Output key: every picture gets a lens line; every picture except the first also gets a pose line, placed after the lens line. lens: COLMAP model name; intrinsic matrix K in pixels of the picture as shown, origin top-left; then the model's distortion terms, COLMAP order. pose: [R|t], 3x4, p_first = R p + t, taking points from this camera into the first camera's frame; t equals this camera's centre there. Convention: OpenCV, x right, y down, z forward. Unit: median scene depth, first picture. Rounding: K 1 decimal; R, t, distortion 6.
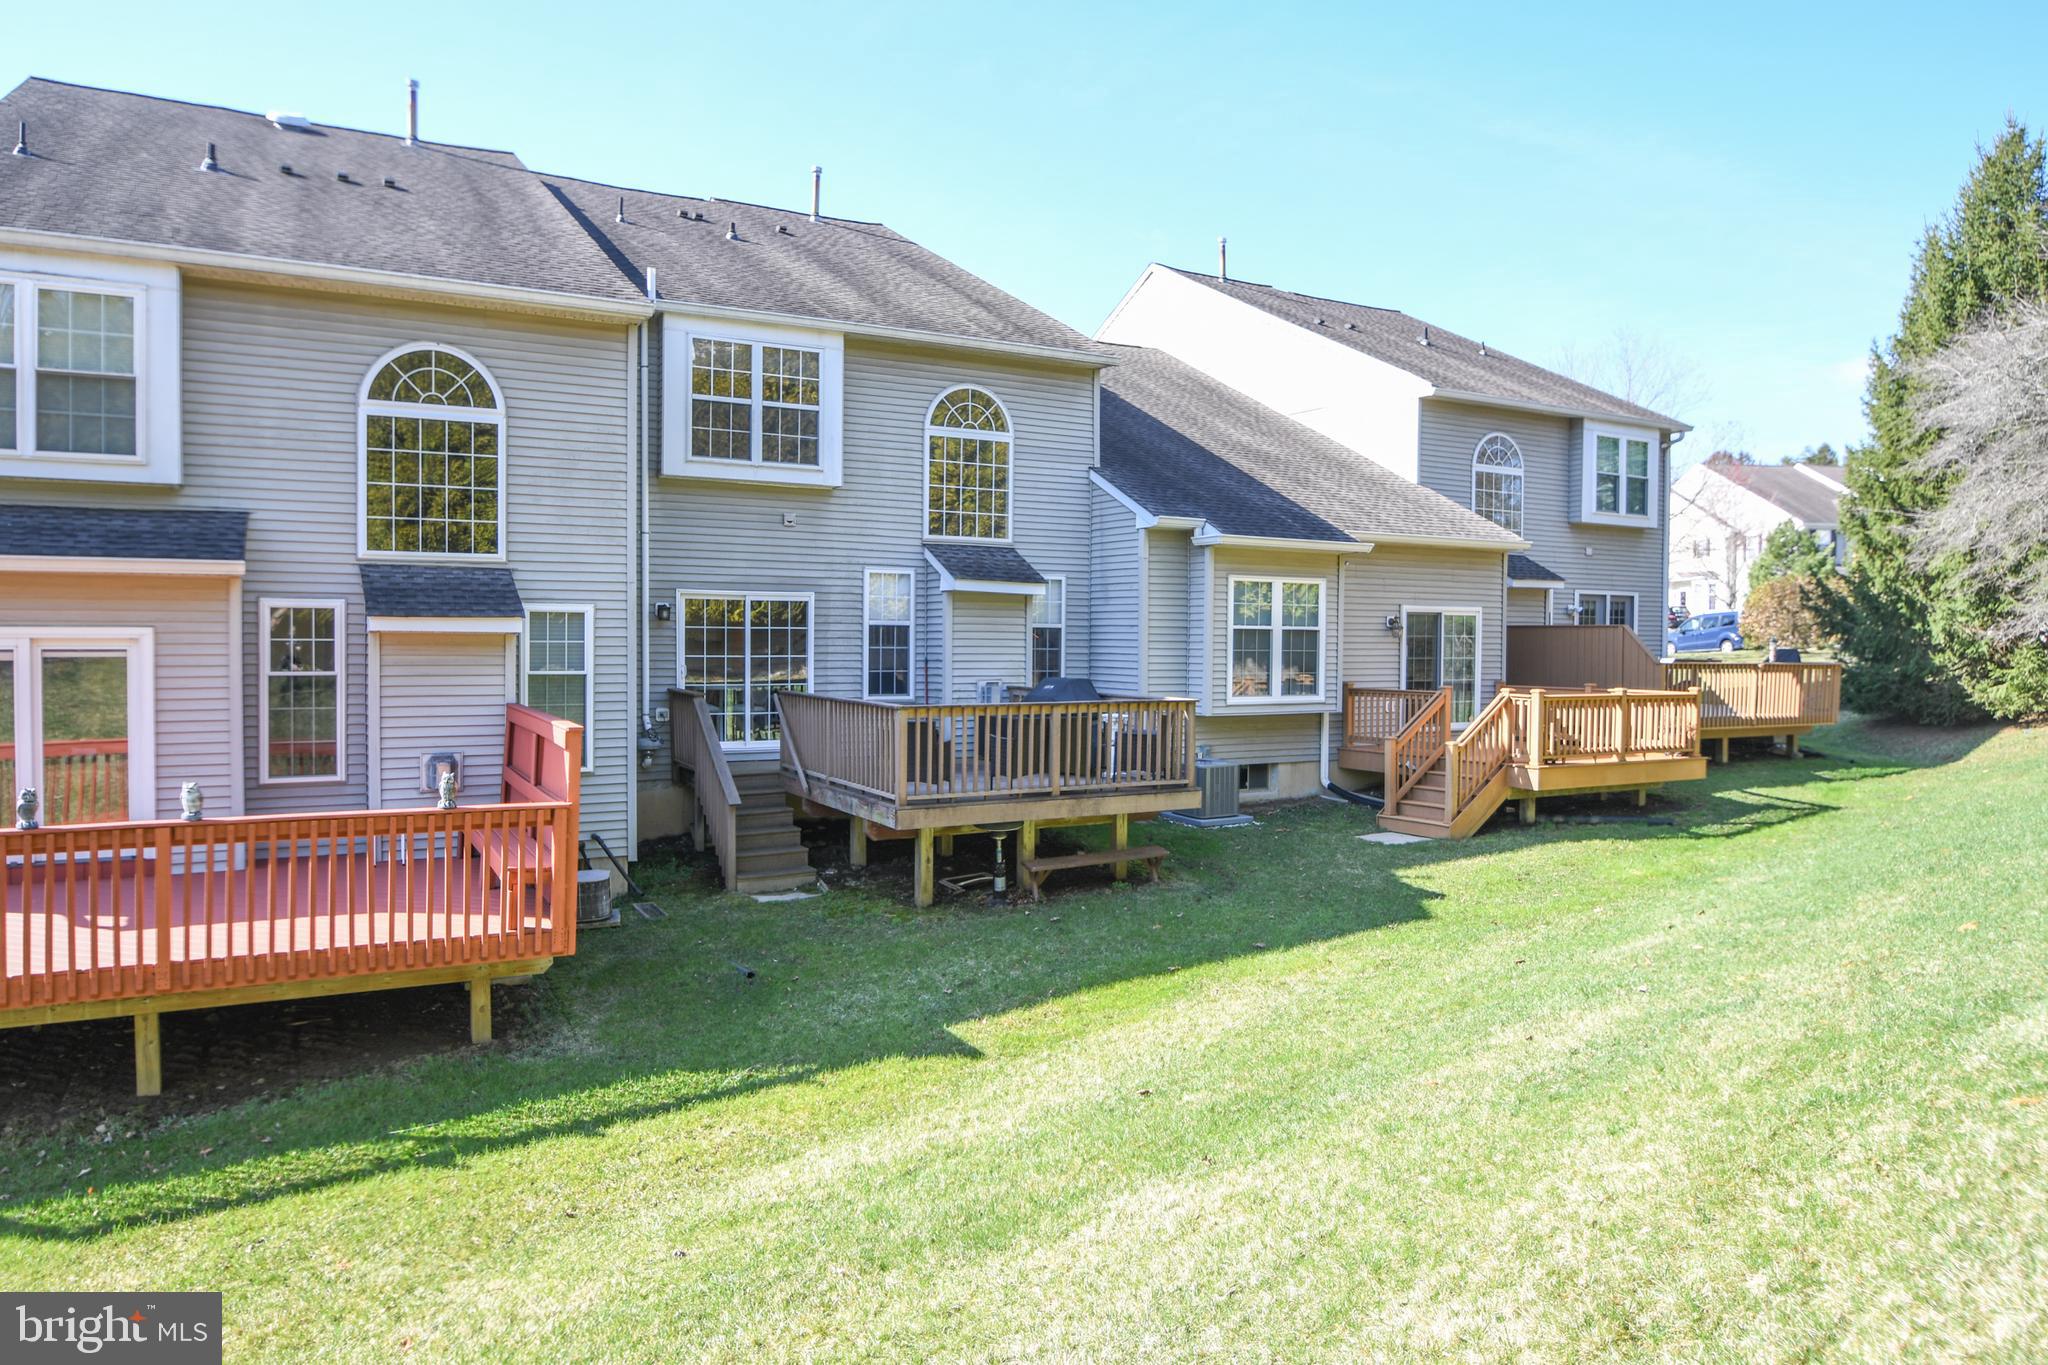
lens RADIAL K [[1317.9, 0, 1024.0], [0, 1317.9, 682.5], [0, 0, 1]] dist [-0.020445, -0.001516]
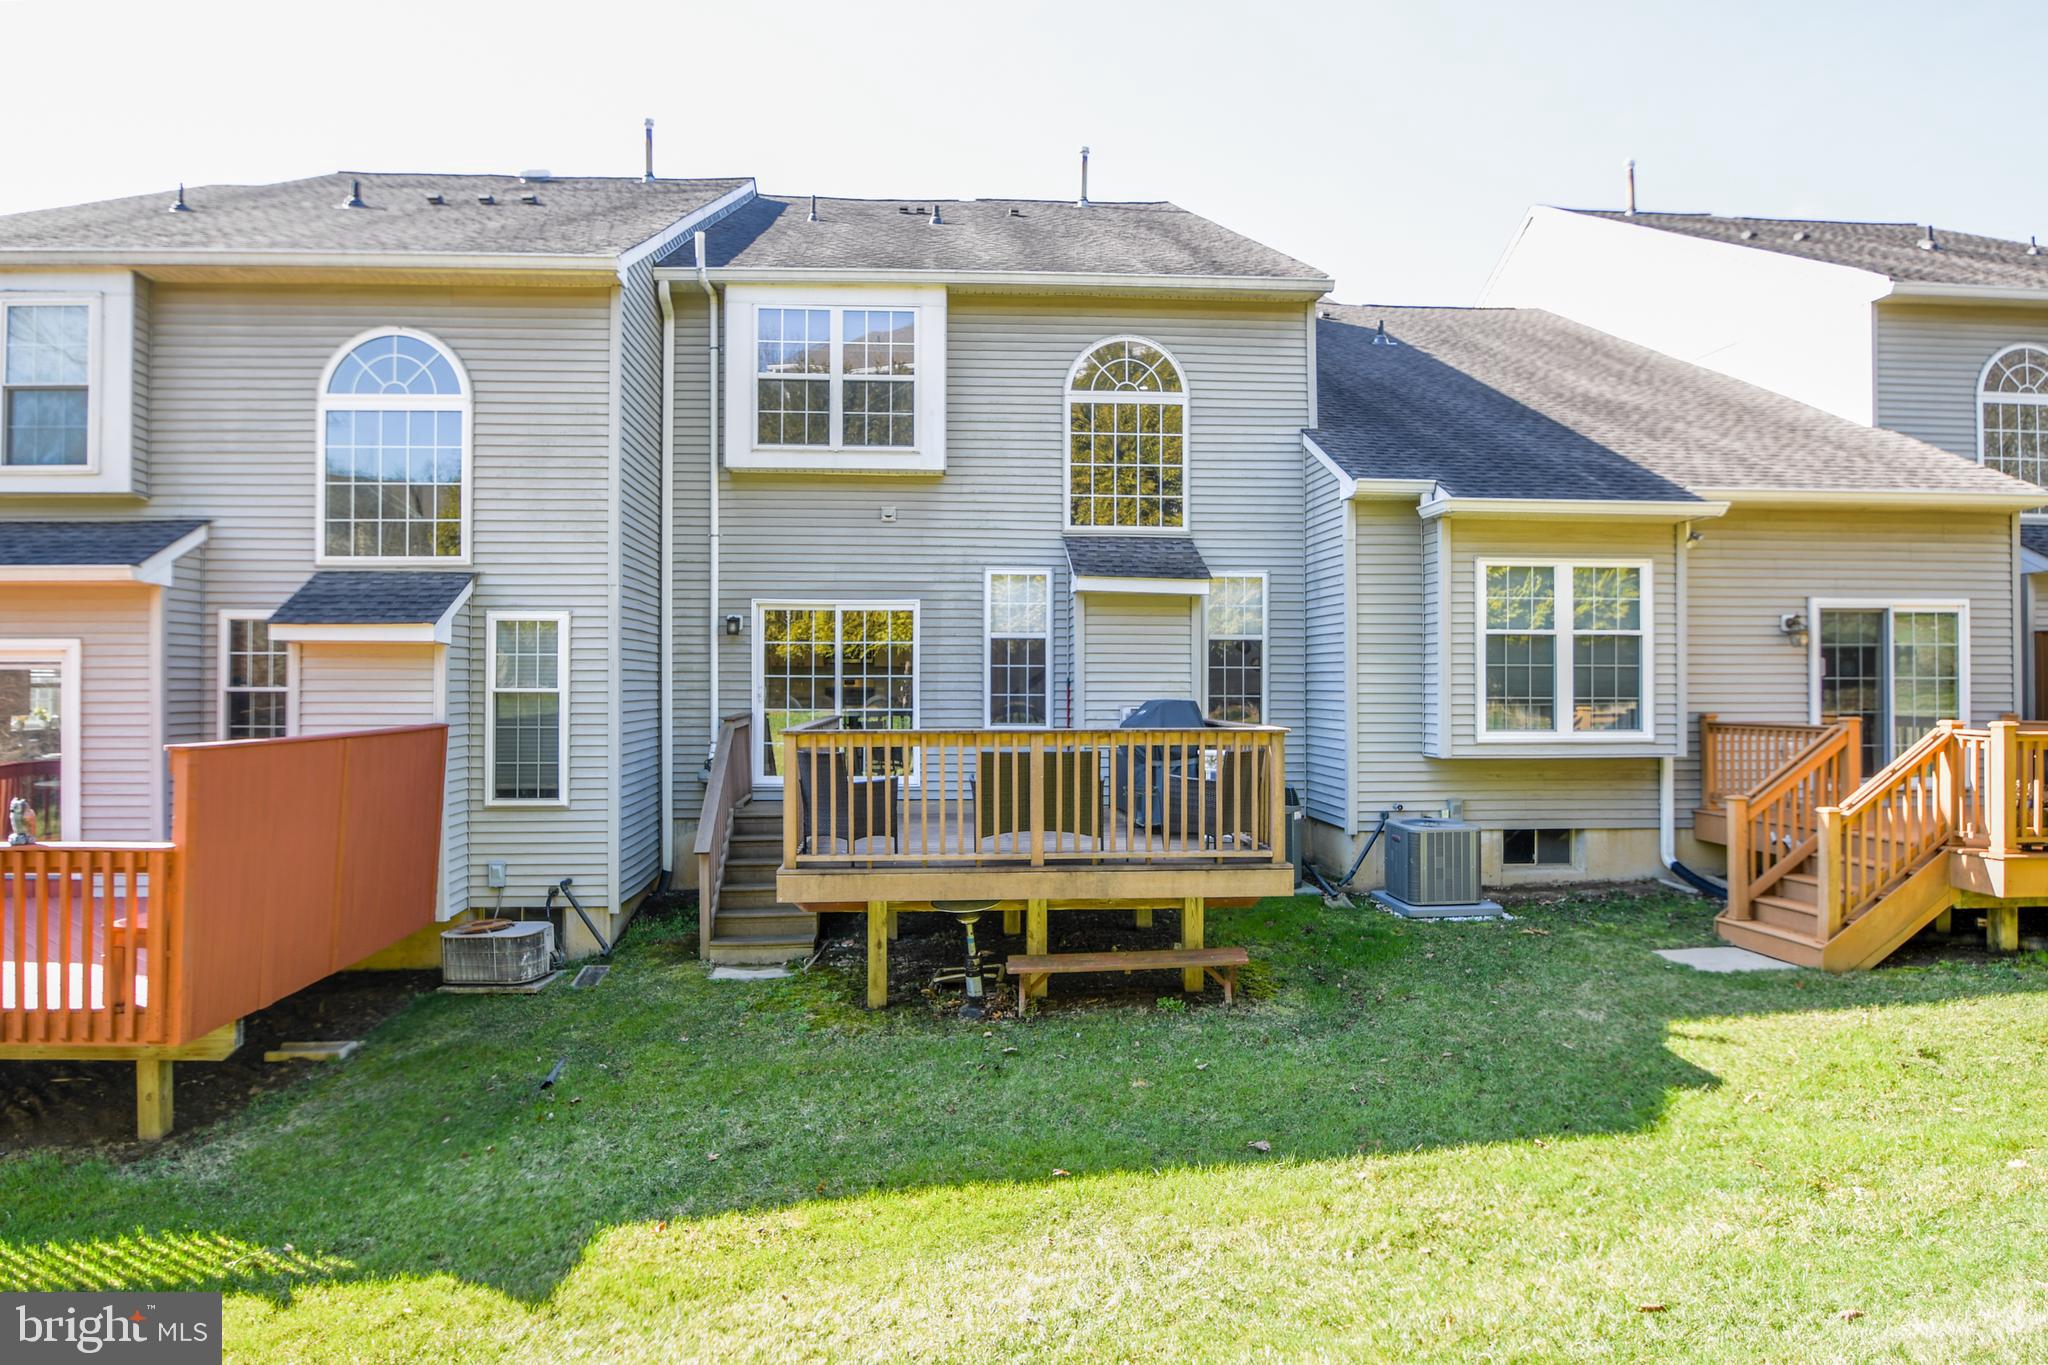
lens RADIAL K [[1213.0, 0, 1024.0], [0, 1213.0, 682.5], [0, 0, 1]] dist [-0.008748, -0.015486]
pose [[0.900751, -0.007265, -0.434274, 0.229345], [-0.008482, 0.999375, -0.034312, 0.009639], [0.434252, 0.034590, 0.900127, 0.332968]]
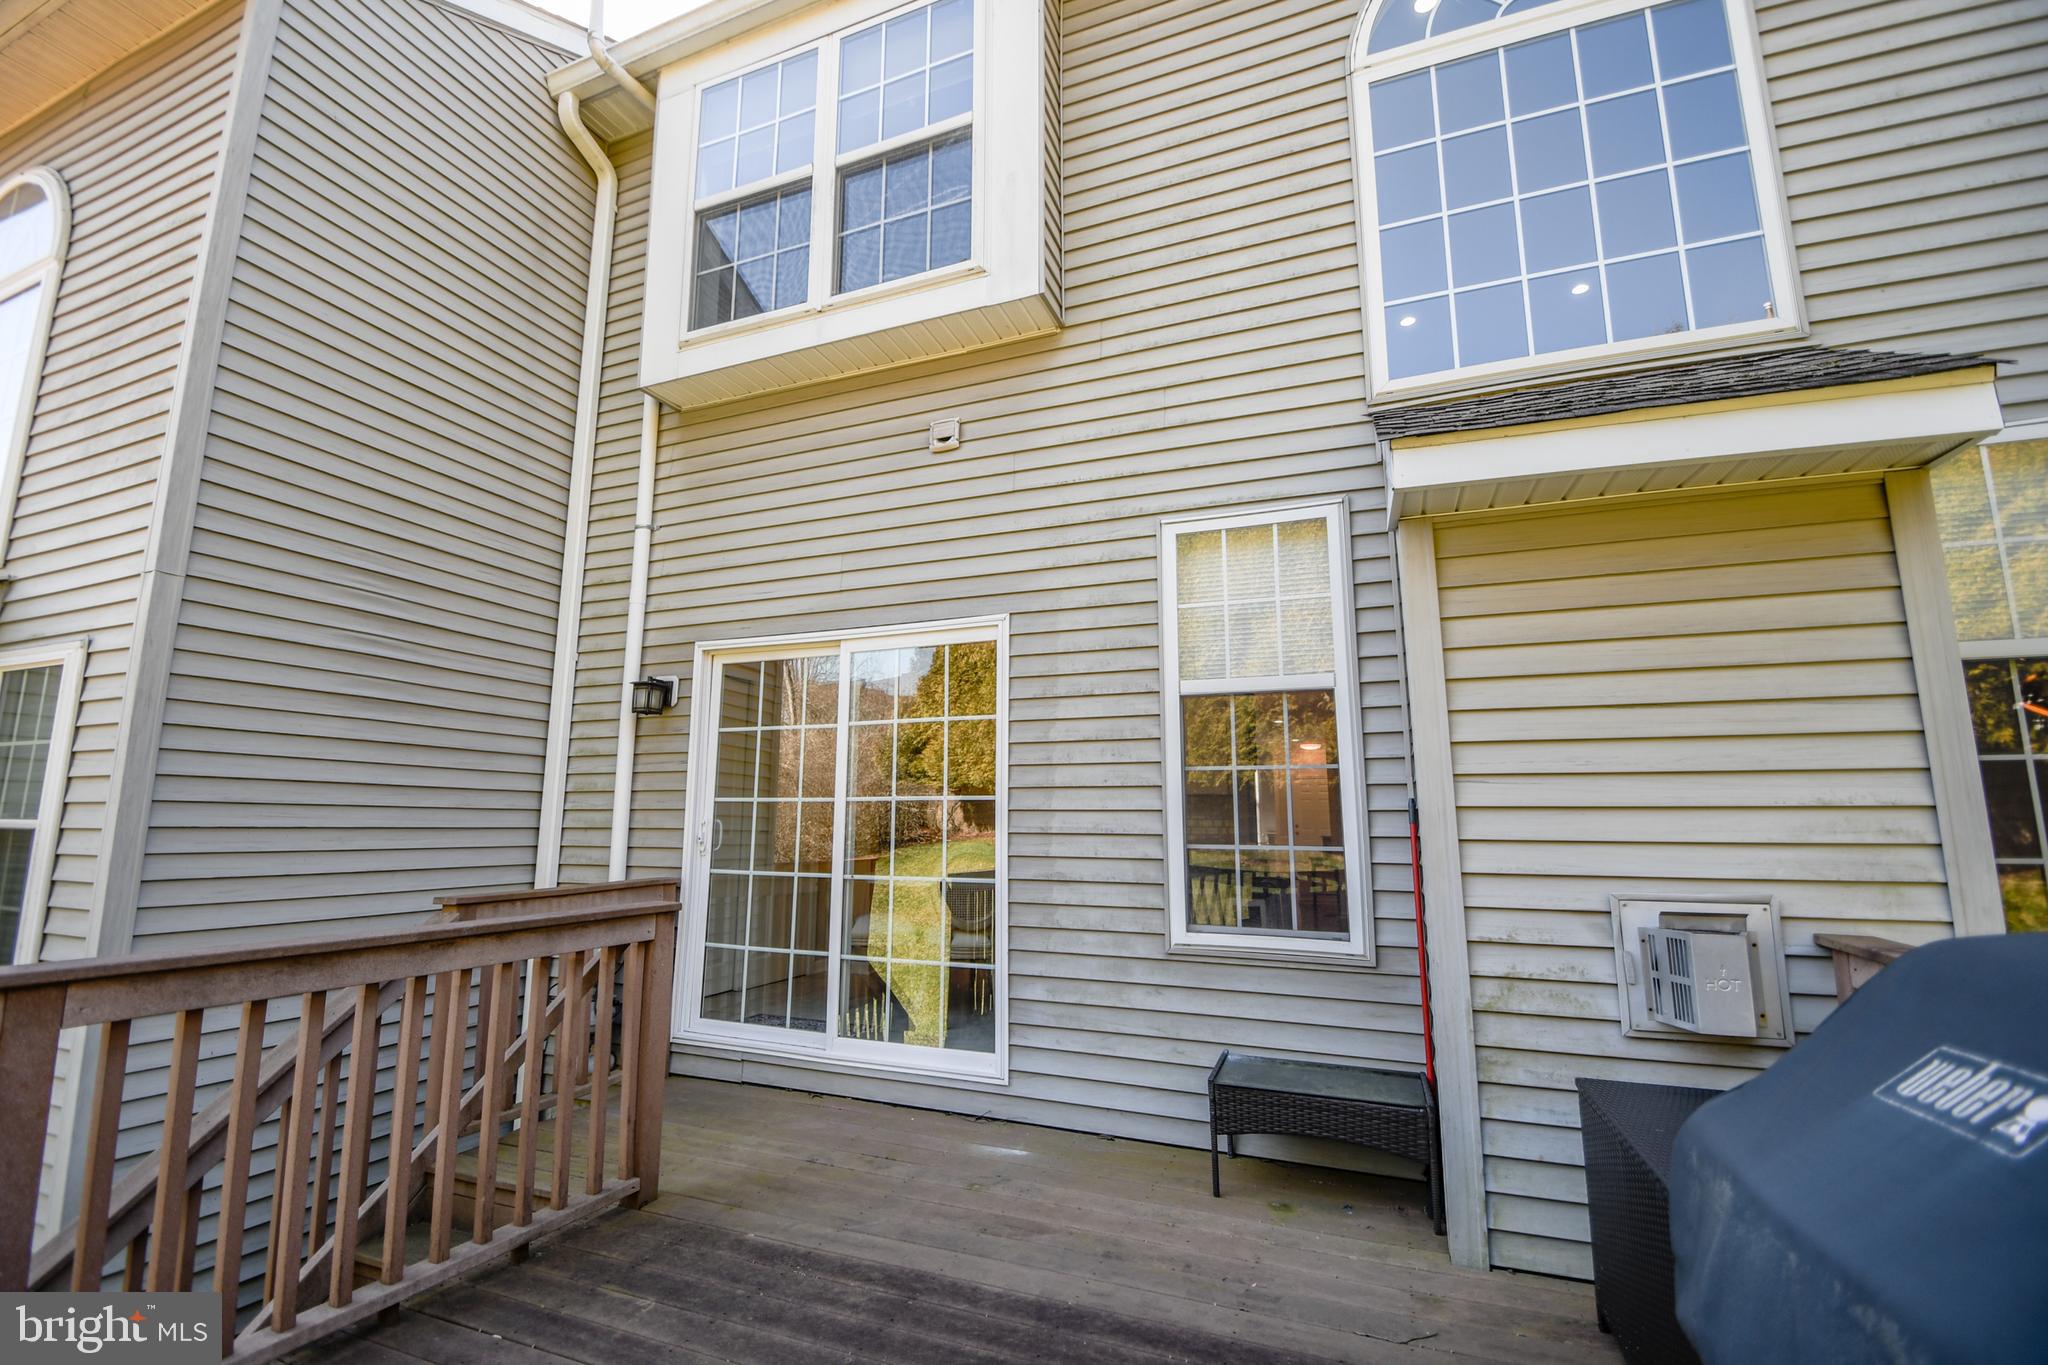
lens RADIAL K [[902.2, 0, 996.8], [0, 902.2, 671.3], [0, 0, 1]] dist [0.000211, -0.000208]
pose [[0.603752, -0.131201, -0.786302, 0.025790], [-0.022836, 0.983112, -0.181575, -0.009390], [0.796845, 0.127582, 0.590559, 0.841995]]
